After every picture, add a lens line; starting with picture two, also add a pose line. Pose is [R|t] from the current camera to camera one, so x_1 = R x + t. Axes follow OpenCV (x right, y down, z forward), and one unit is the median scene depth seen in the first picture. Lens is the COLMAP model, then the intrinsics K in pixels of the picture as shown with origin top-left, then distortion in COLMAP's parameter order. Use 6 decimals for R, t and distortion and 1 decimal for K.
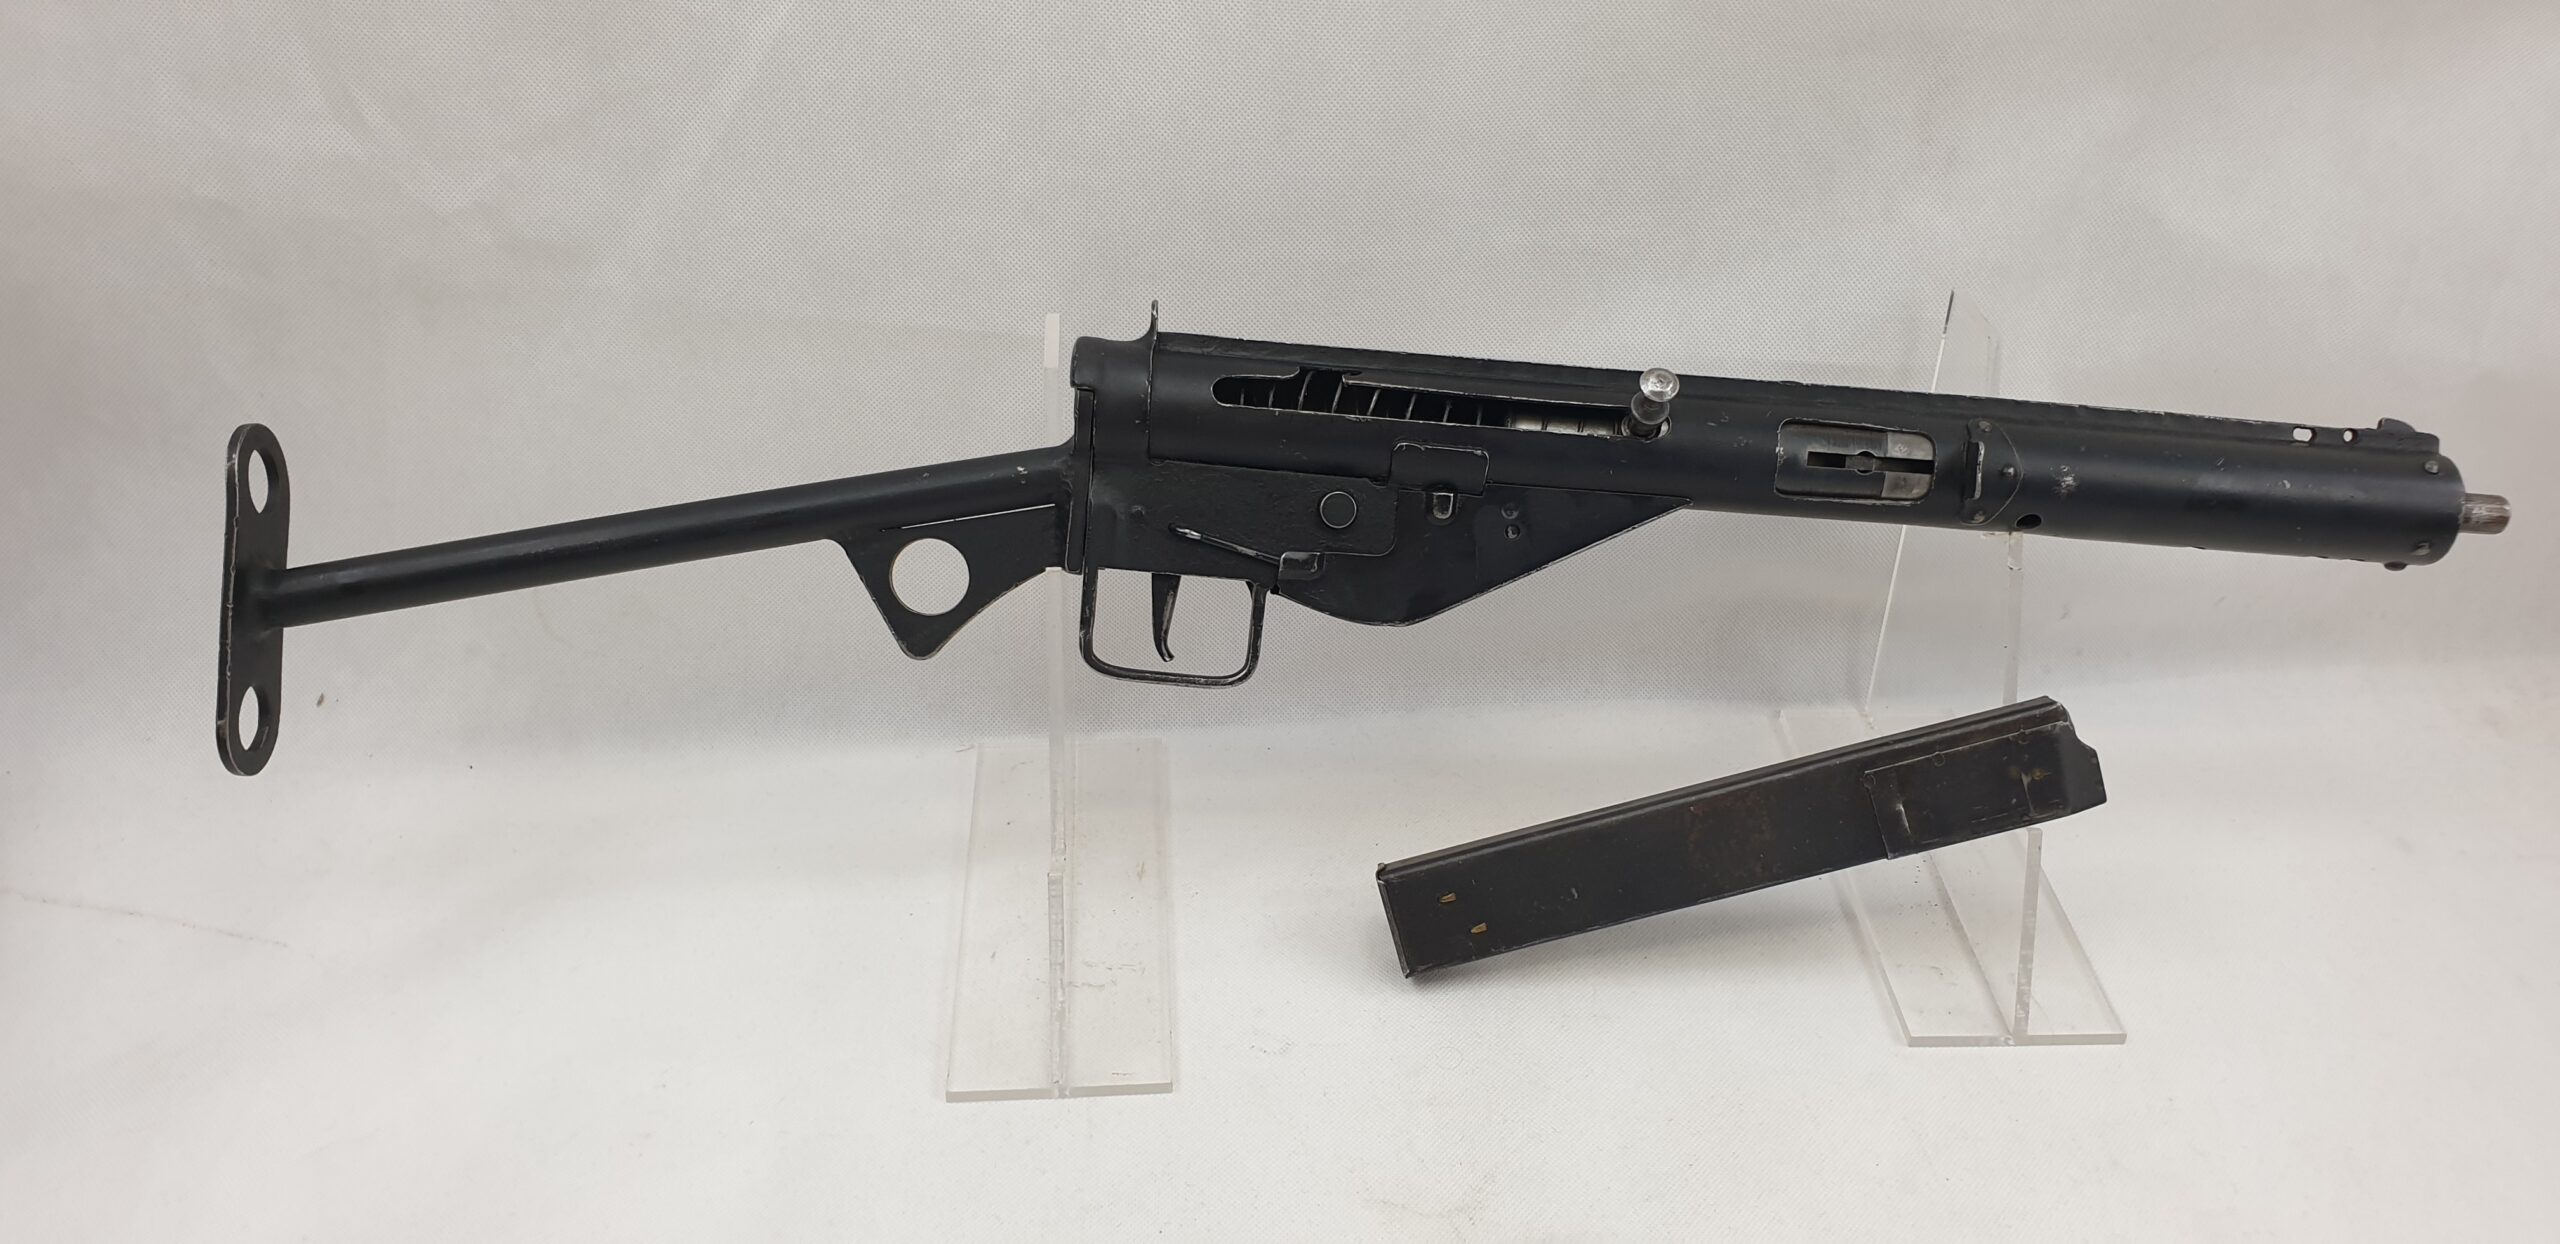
lens RADIAL K [[2042.0, 0, 1272.8], [0, 2042.0, 650.8], [0, 0, 1]] dist [0.018172, 0.014768]
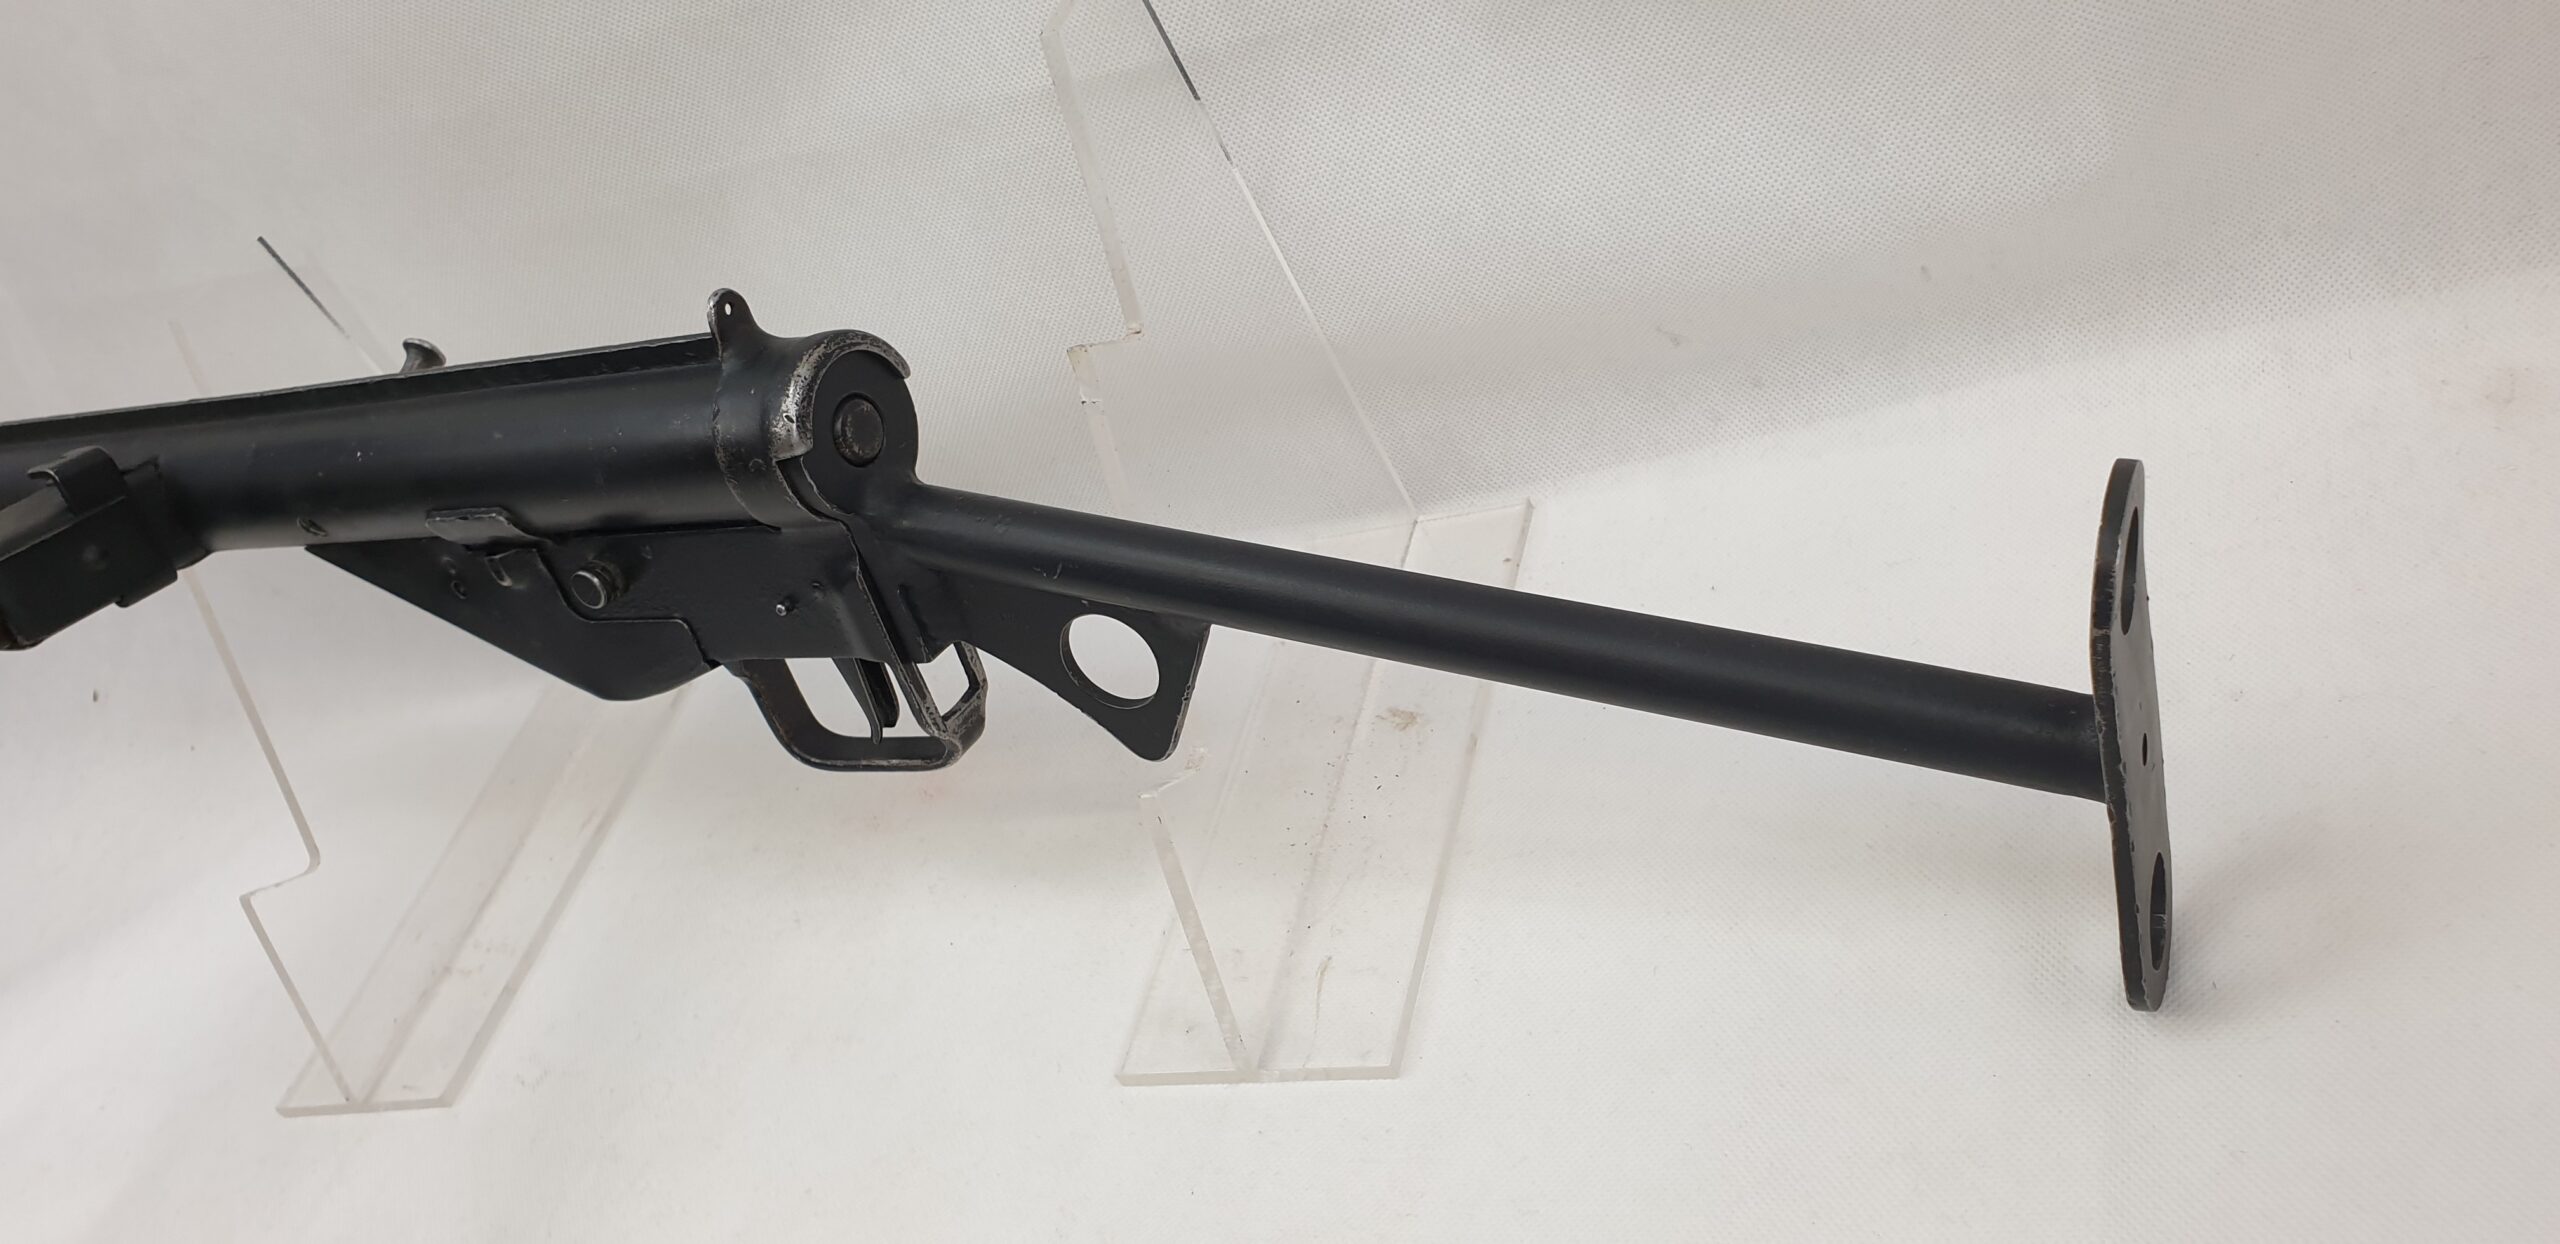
lens RADIAL K [[2042.0, 0, 1282.5], [0, 2042.0, 646.7], [0, 0, 1]] dist [0.018172, 0.014768]
pose [[0.850593, -0.085544, -0.518819, 0.733951], [0.185227, 0.972179, 0.143382, -0.046784], [0.492120, -0.218059, 0.842774, 0.467723]]
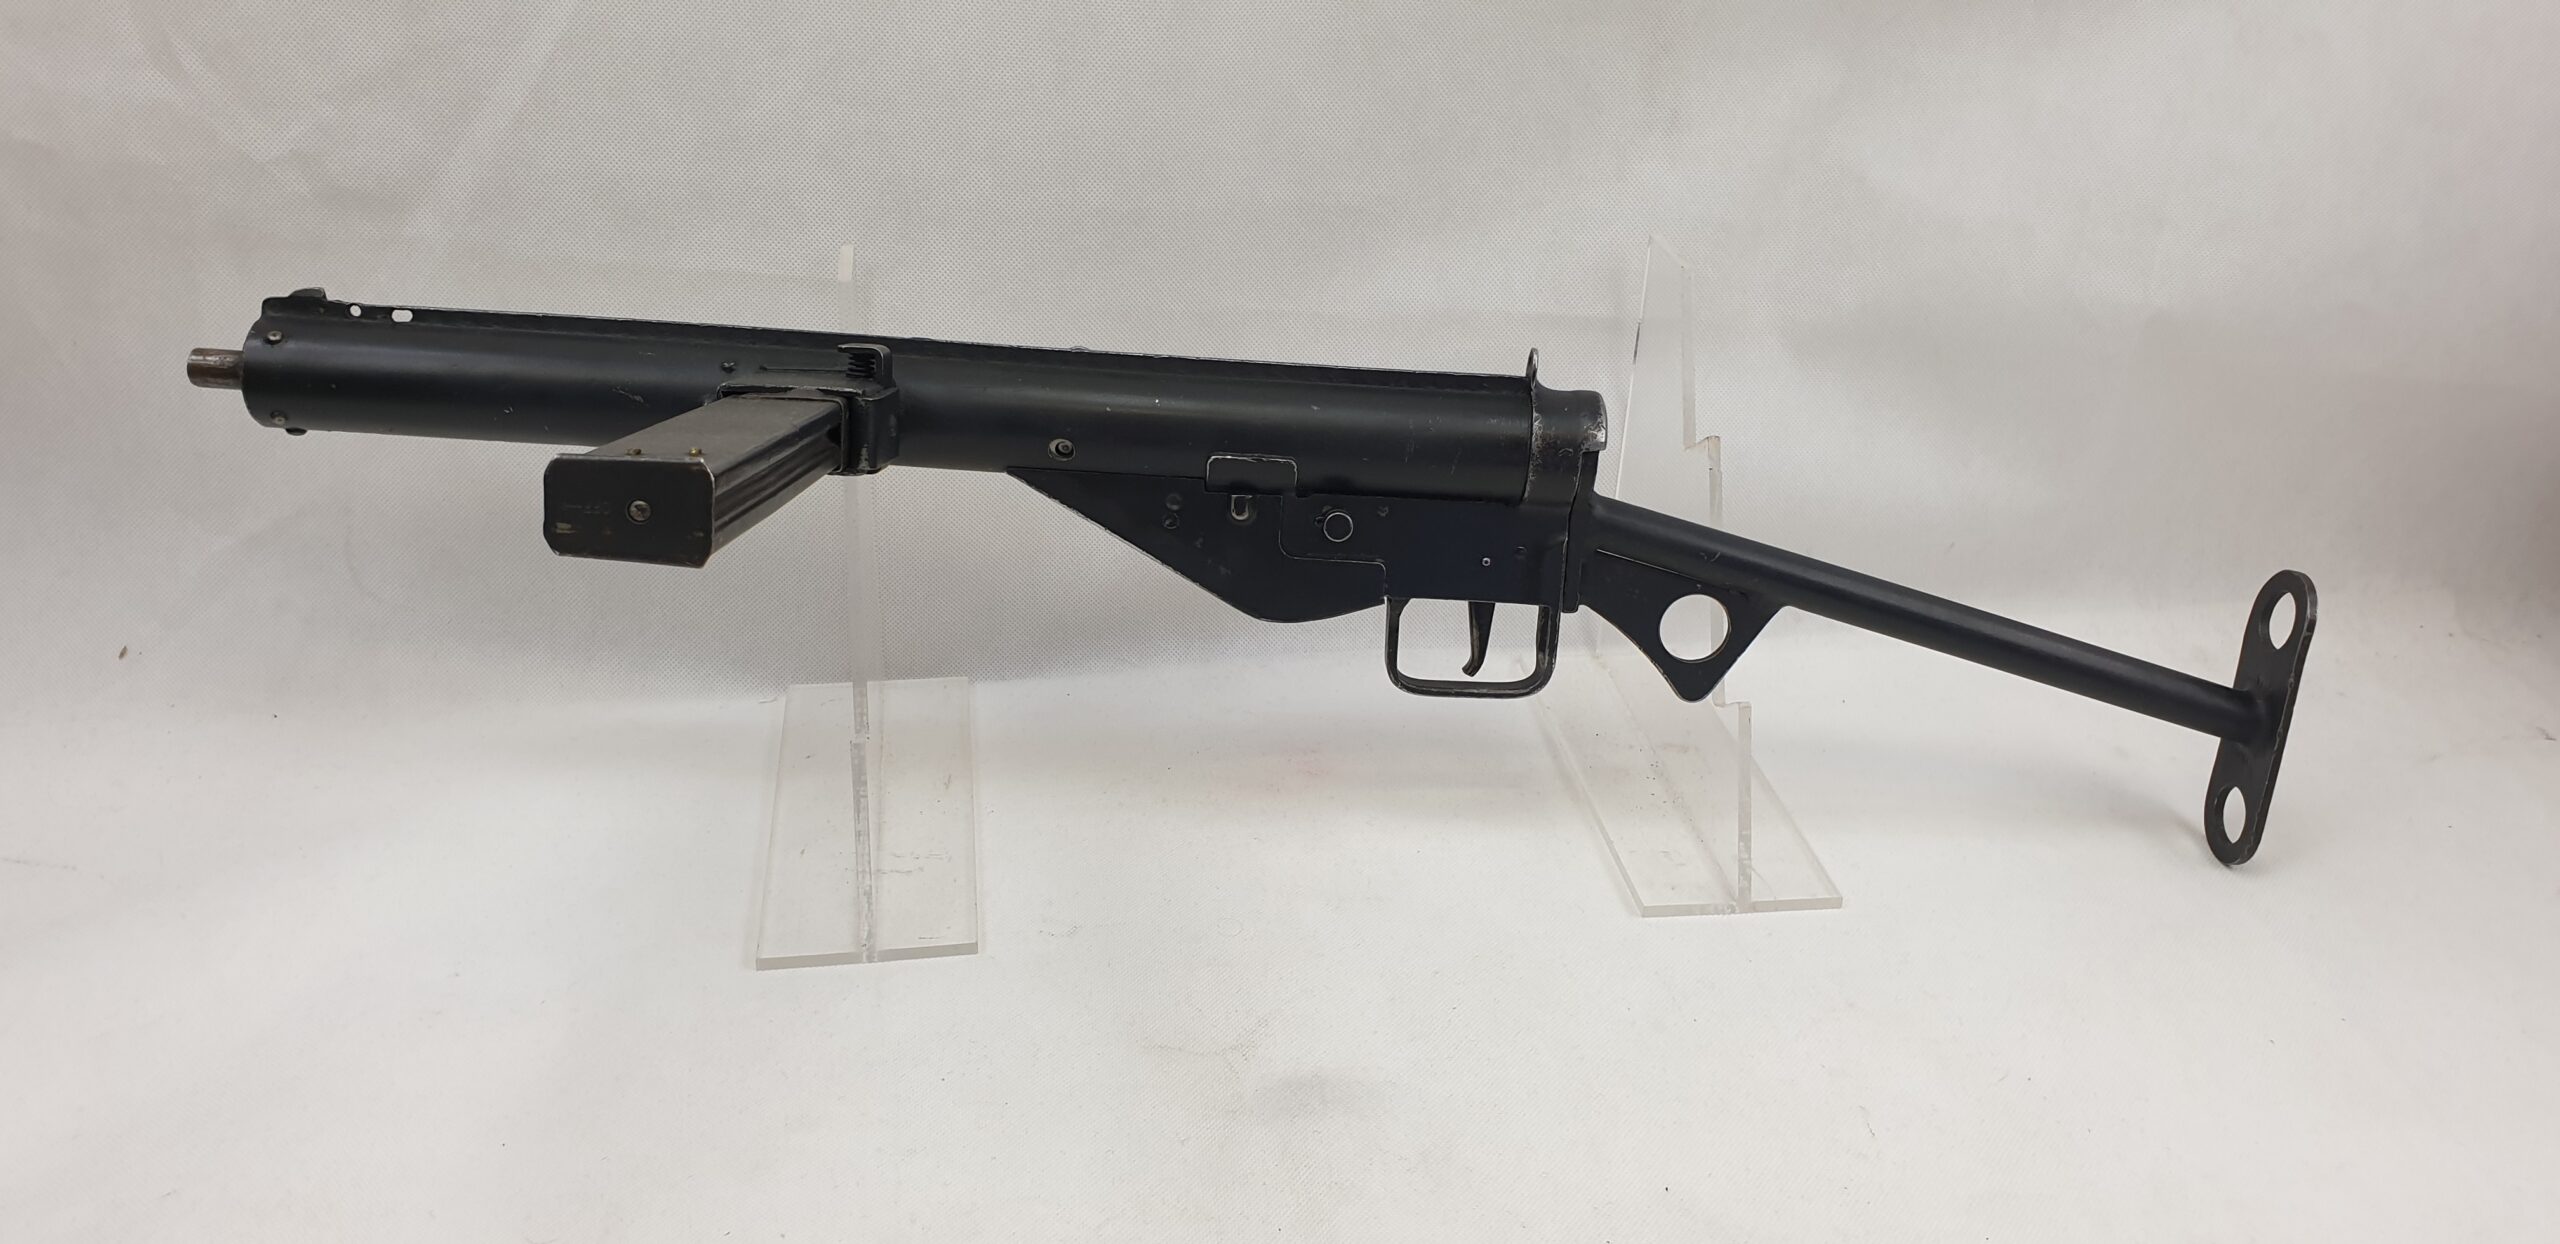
lens RADIAL K [[2042.0, 0, 1277.3], [0, 2042.0, 631.2], [0, 0, 1]] dist [0.018172, 0.014768]
pose [[0.997732, -0.013805, 0.065878, 0.044078], [0.020650, 0.994322, -0.104386, 0.153028], [-0.064063, 0.105510, 0.992353, -0.053244]]
